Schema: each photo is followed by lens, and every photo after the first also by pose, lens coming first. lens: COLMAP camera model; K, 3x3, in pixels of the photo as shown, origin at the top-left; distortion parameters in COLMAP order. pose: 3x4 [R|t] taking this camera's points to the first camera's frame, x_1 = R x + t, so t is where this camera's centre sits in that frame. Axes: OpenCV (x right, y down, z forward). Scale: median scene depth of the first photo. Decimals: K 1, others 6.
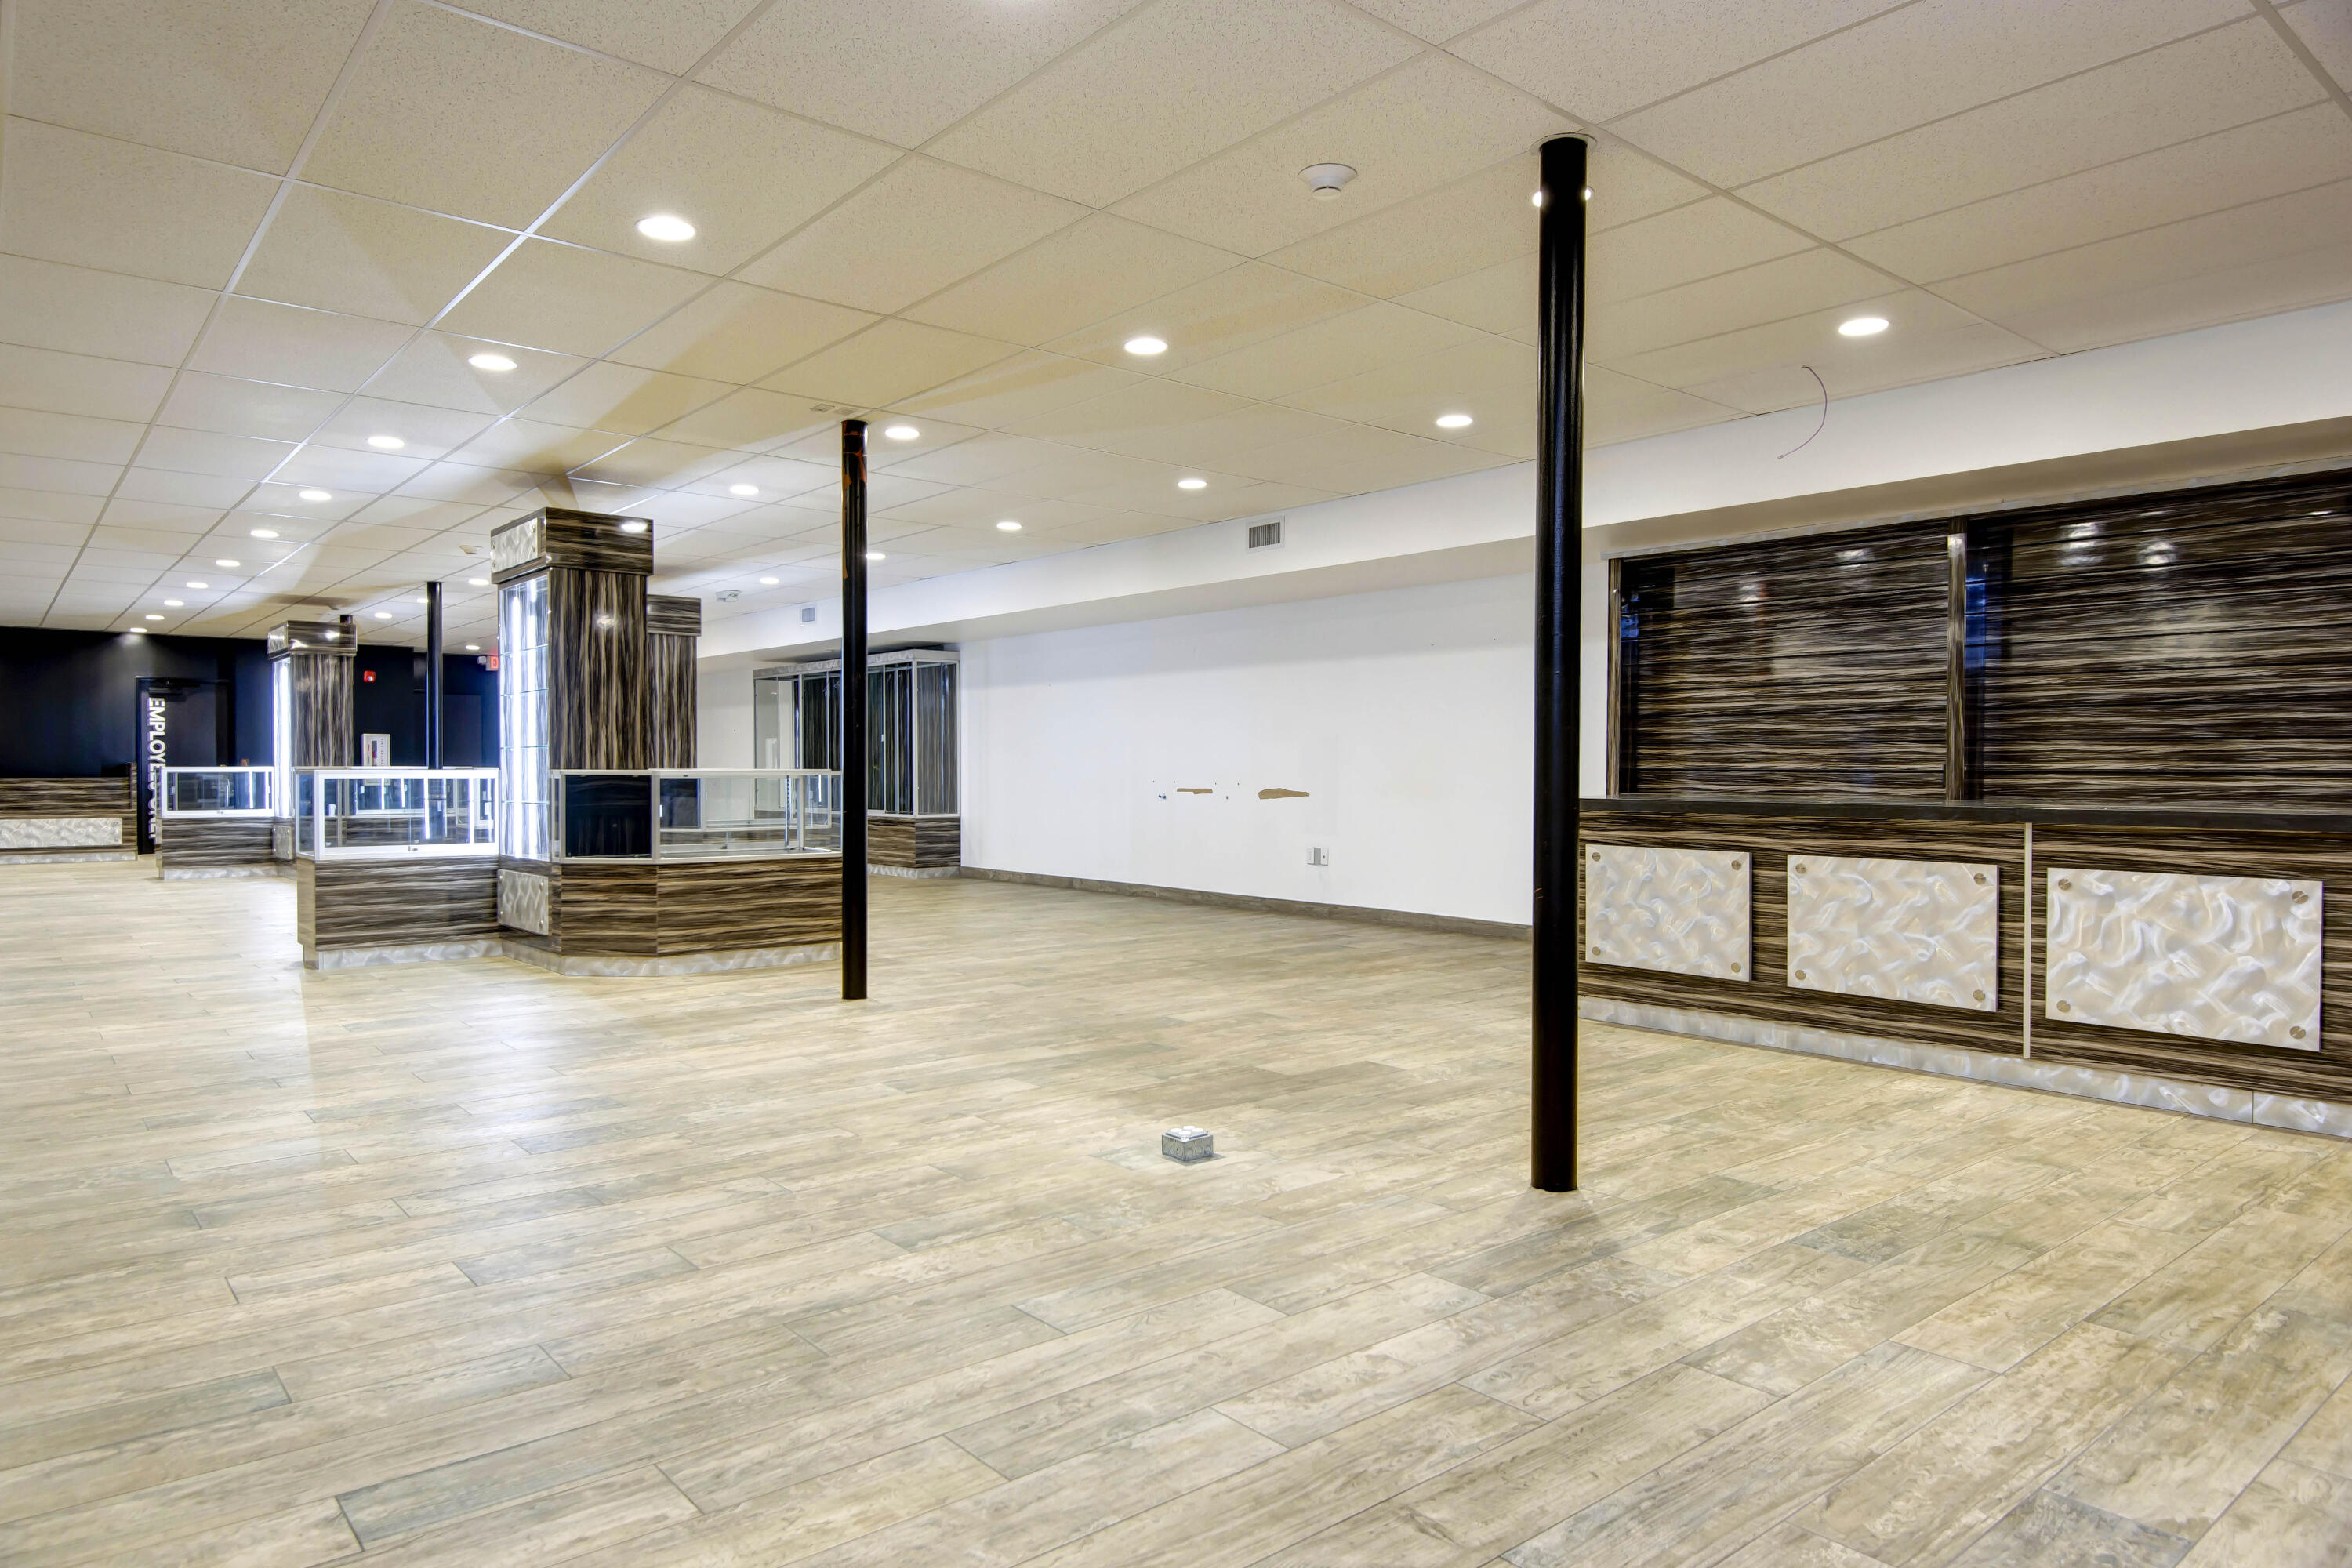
lens RADIAL K [[1458.9, 0, 1169.7], [0, 1458.9, 697.7], [0, 0, 1]] dist [0.025532, 0.000273]
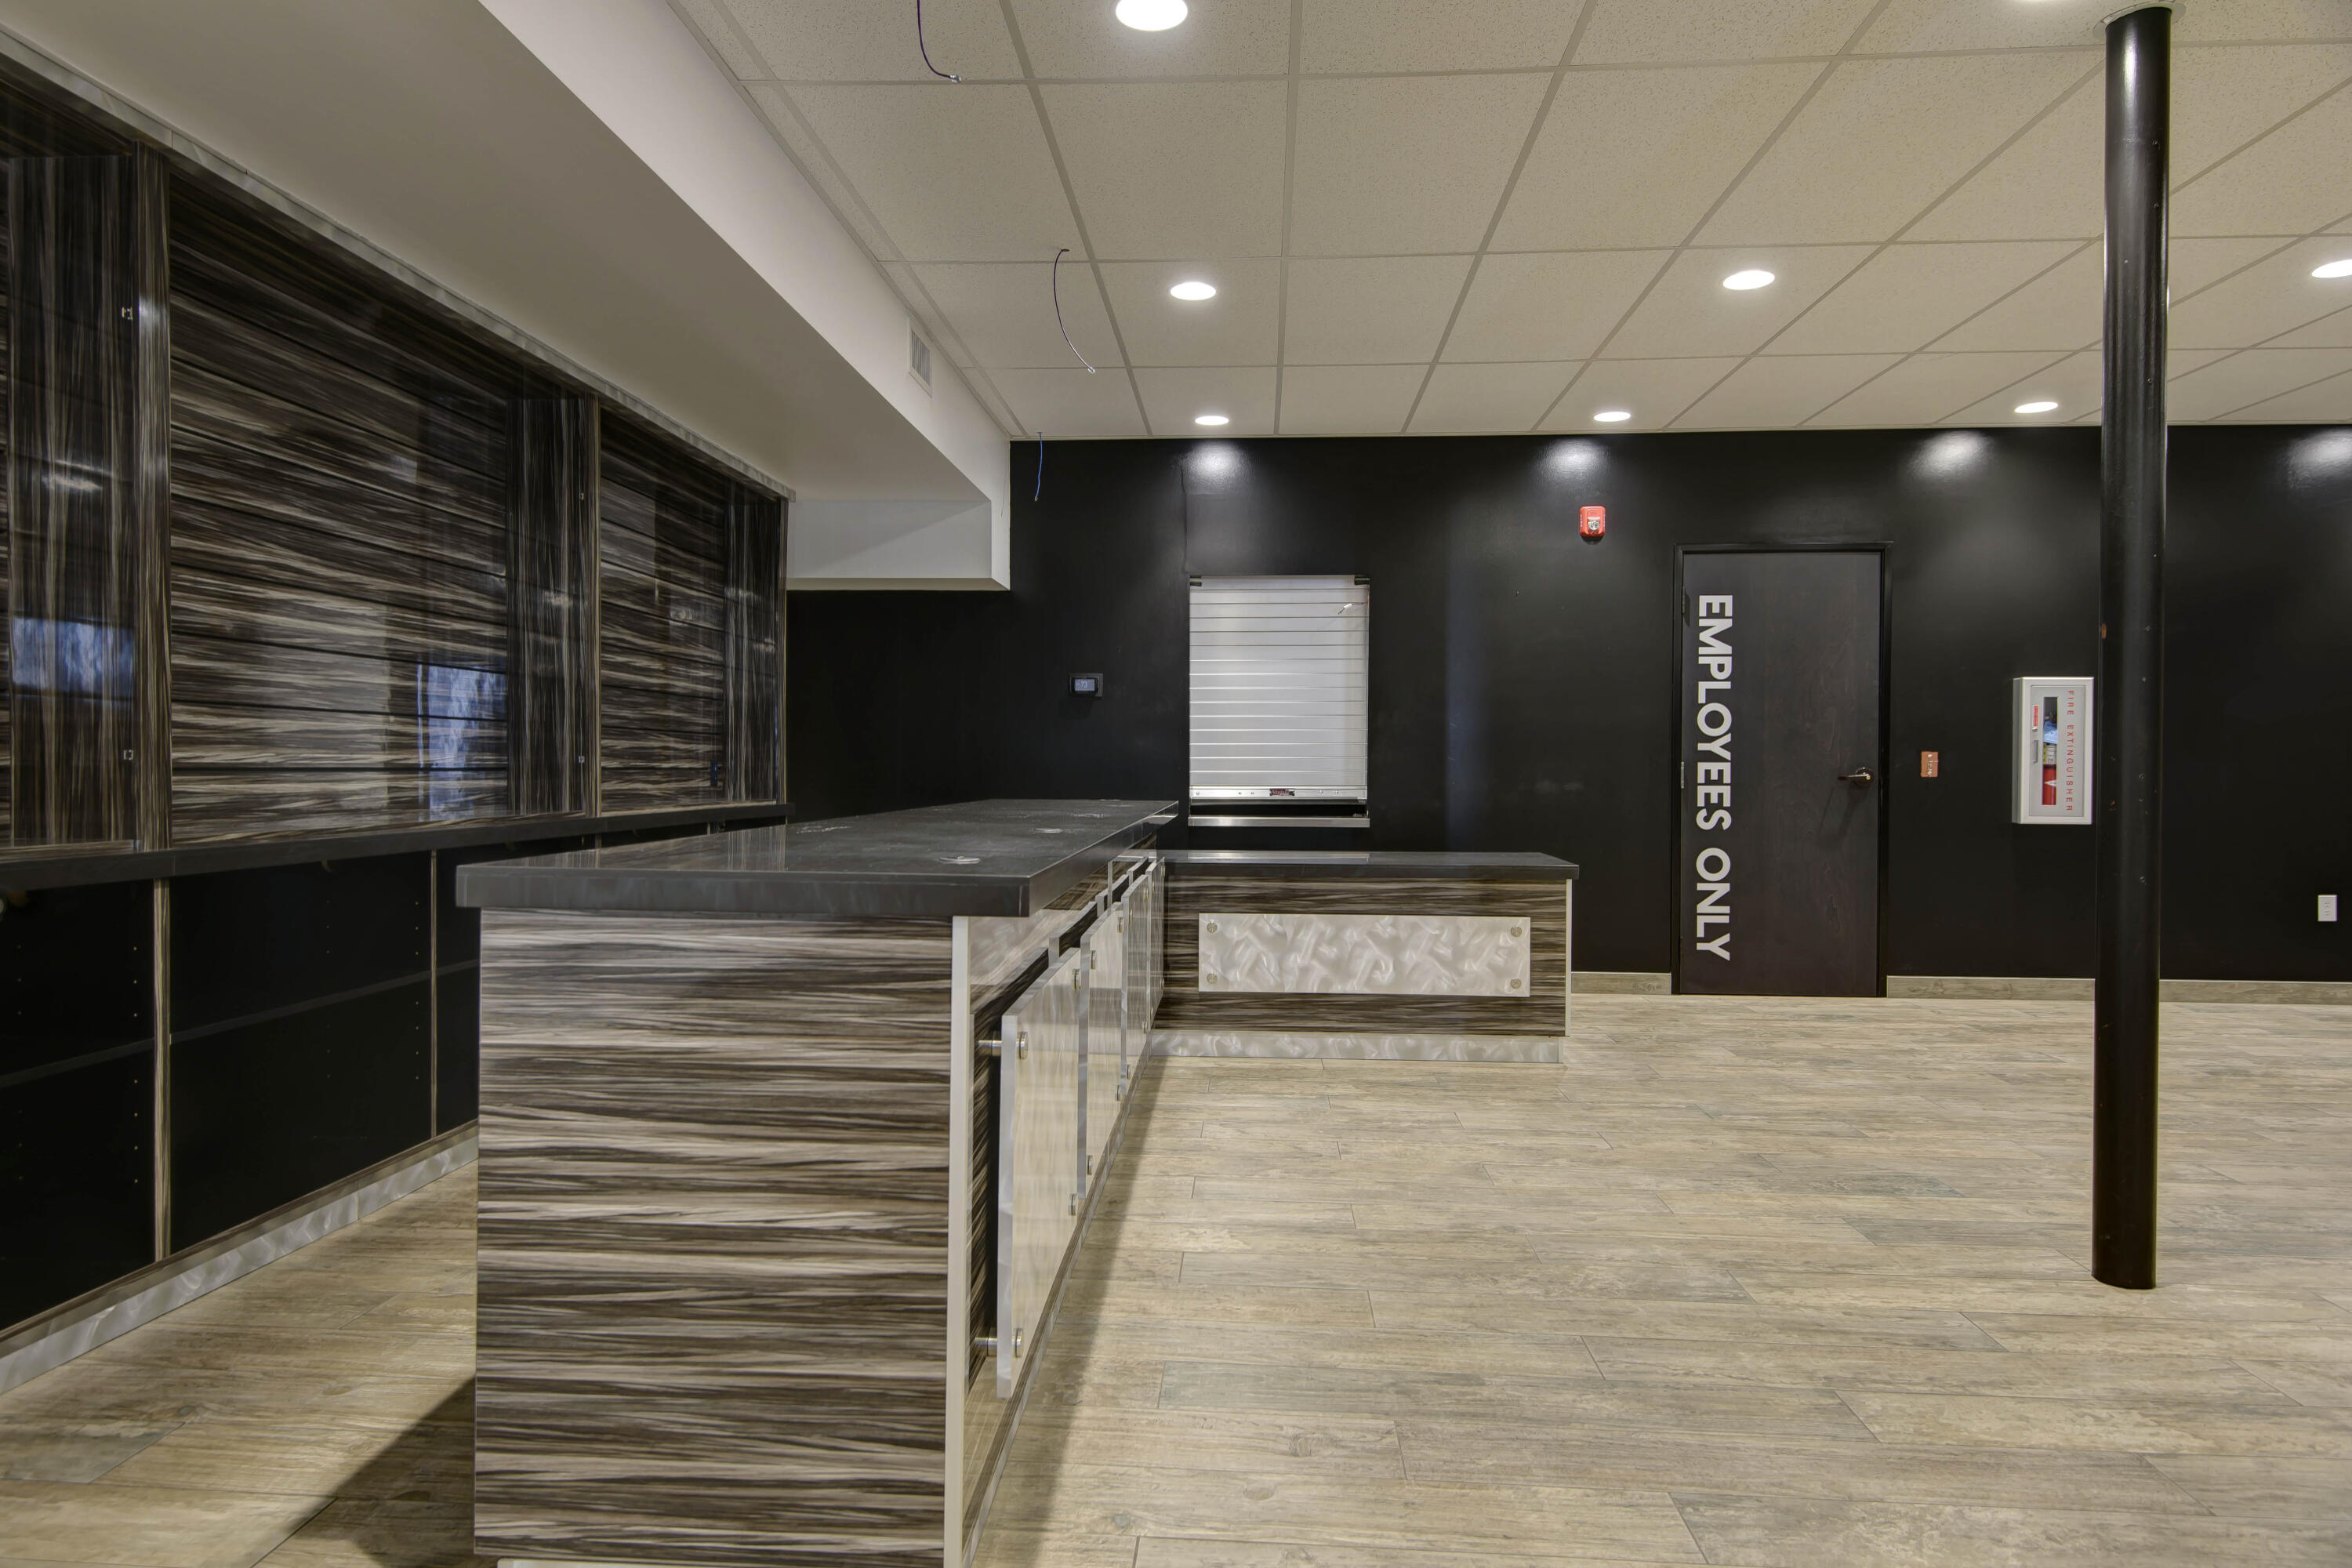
lens RADIAL K [[1451.5, 0, 1176.0], [0, 1451.5, 784.0], [0, 0, 1]] dist [0.007087, -0.001095]
pose [[-0.717382, -0.014597, 0.696527, 0.073331], [-0.039312, 0.999036, -0.019553, 0.086621], [-0.695570, -0.041408, -0.717264, 1.857550]]
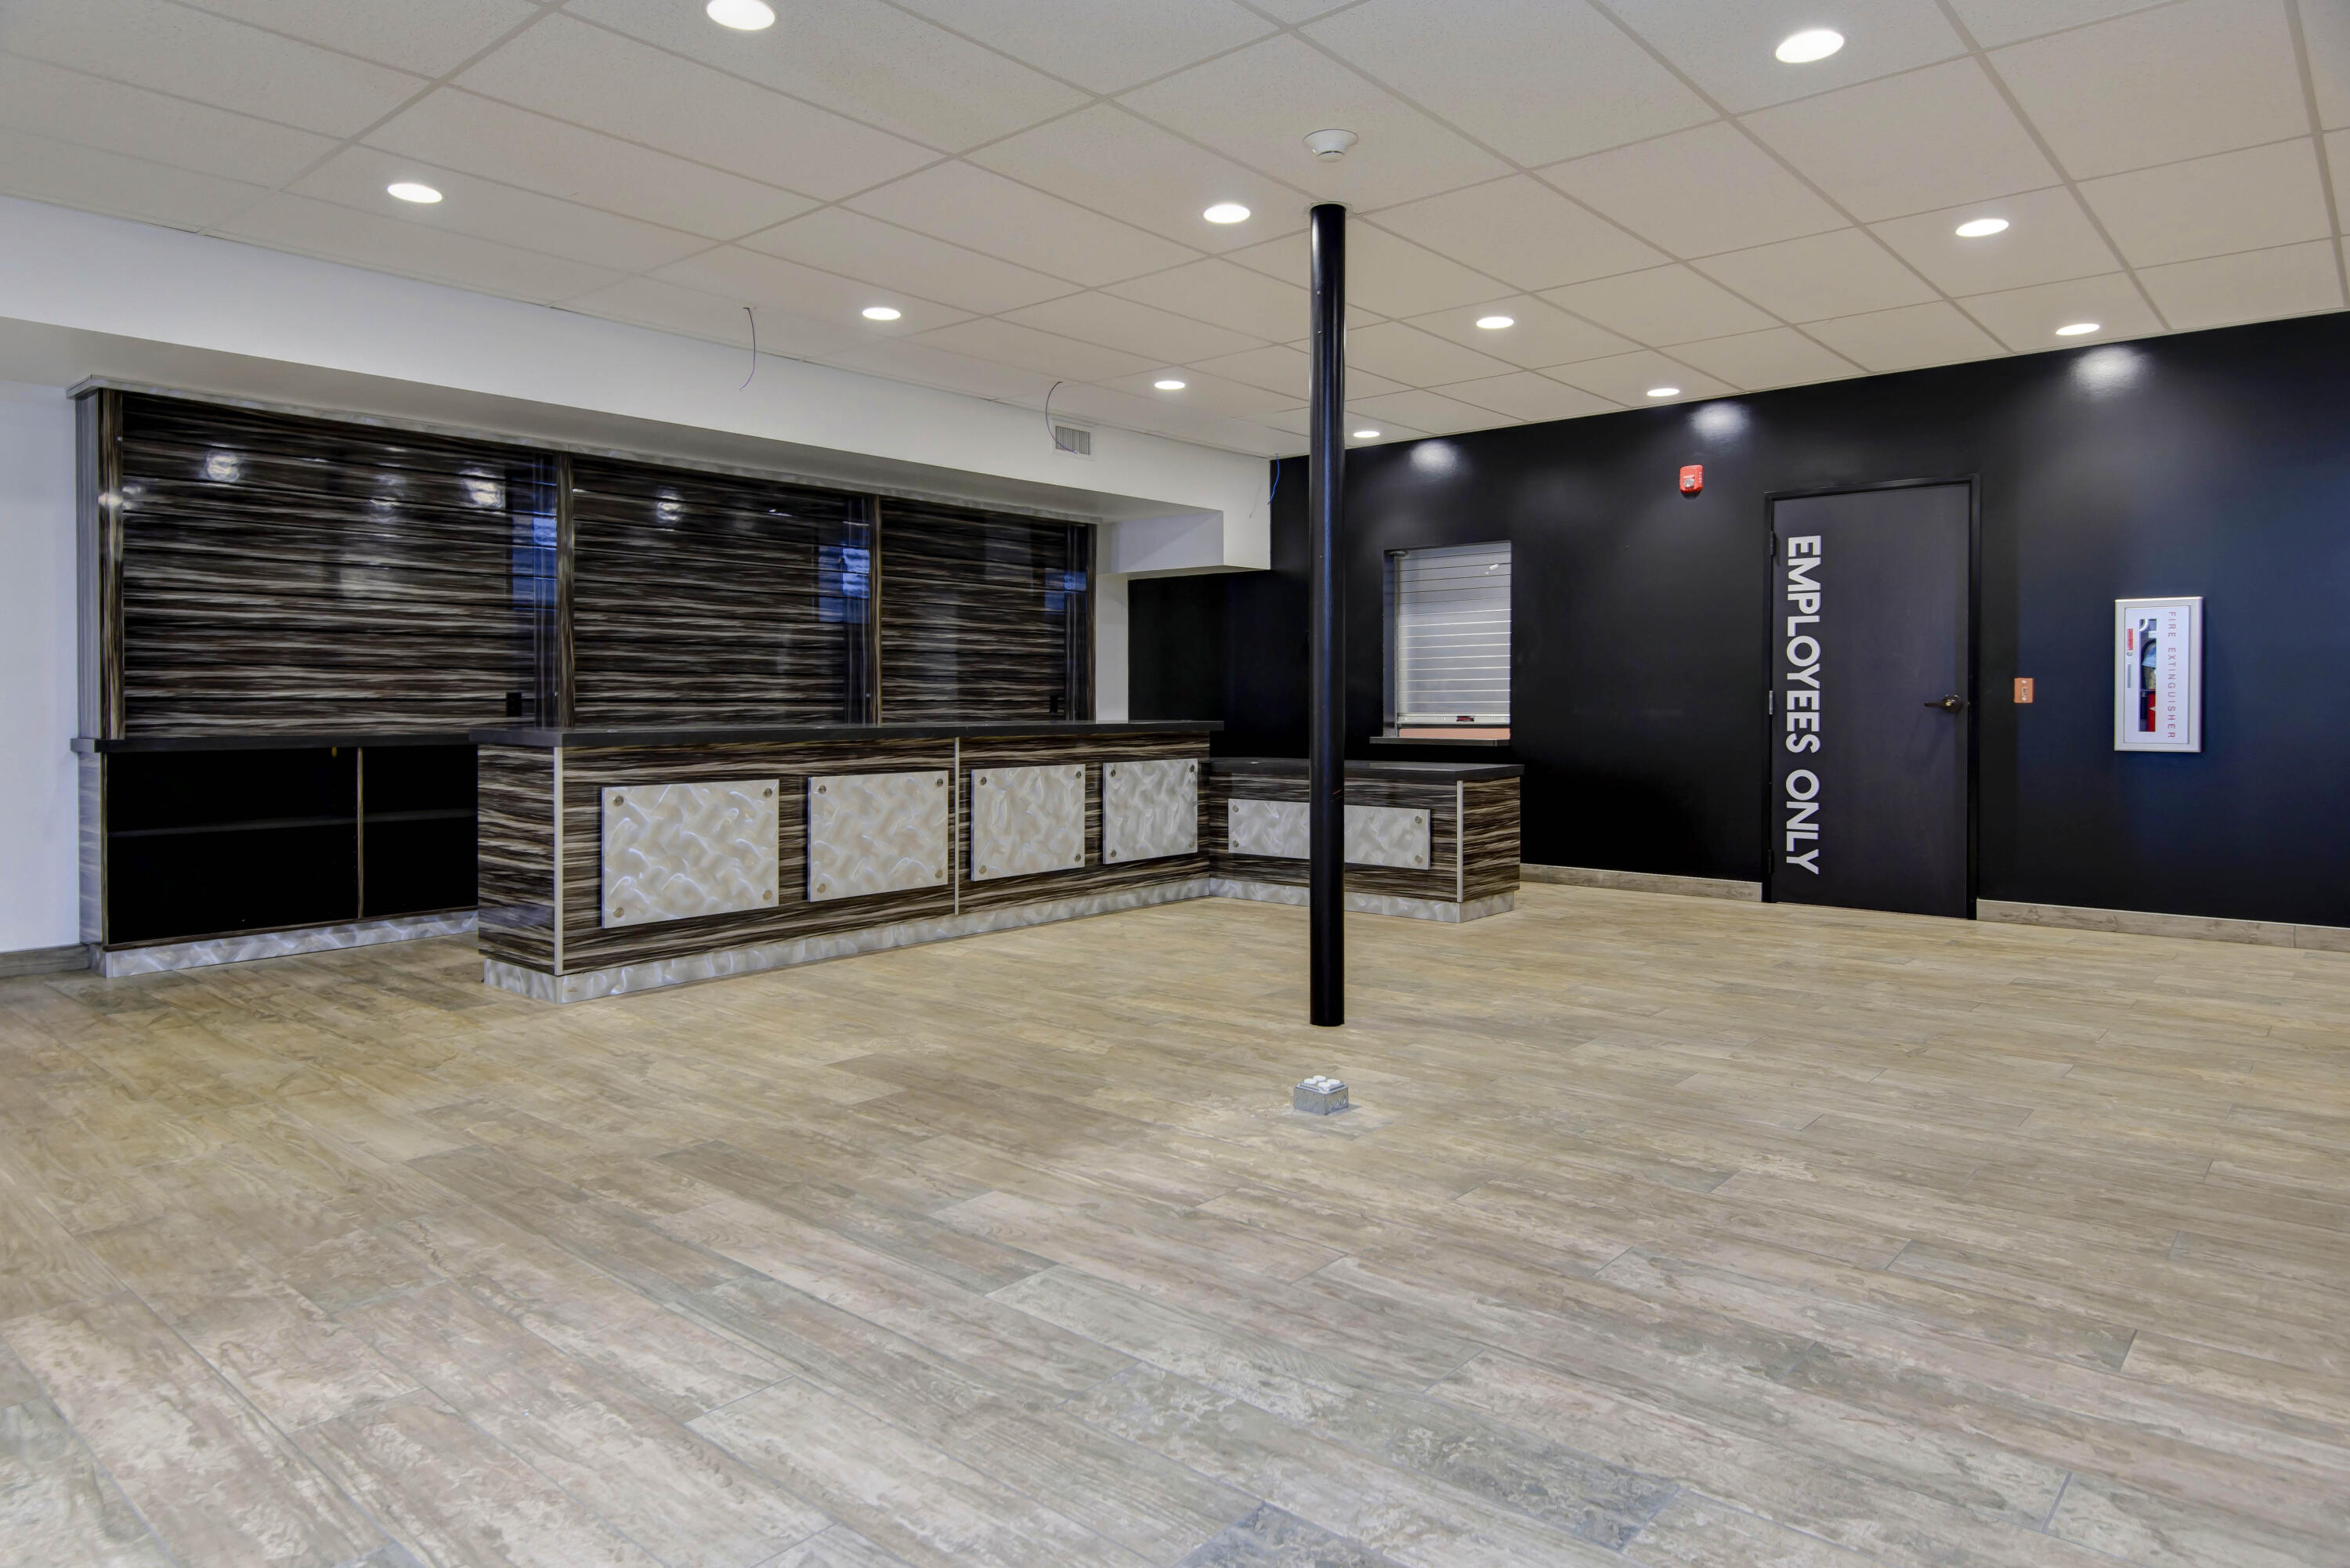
lens RADIAL K [[1421.3, 0, 1167.9], [0, 1421.3, 712.5], [0, 0, 1]] dist [-0.005293, -0.003368]
pose [[-0.157696, -0.009254, 0.987444, -0.871971], [-0.046200, 0.998930, 0.001984, 0.063977], [-0.986406, -0.045307, -0.157955, 1.260941]]
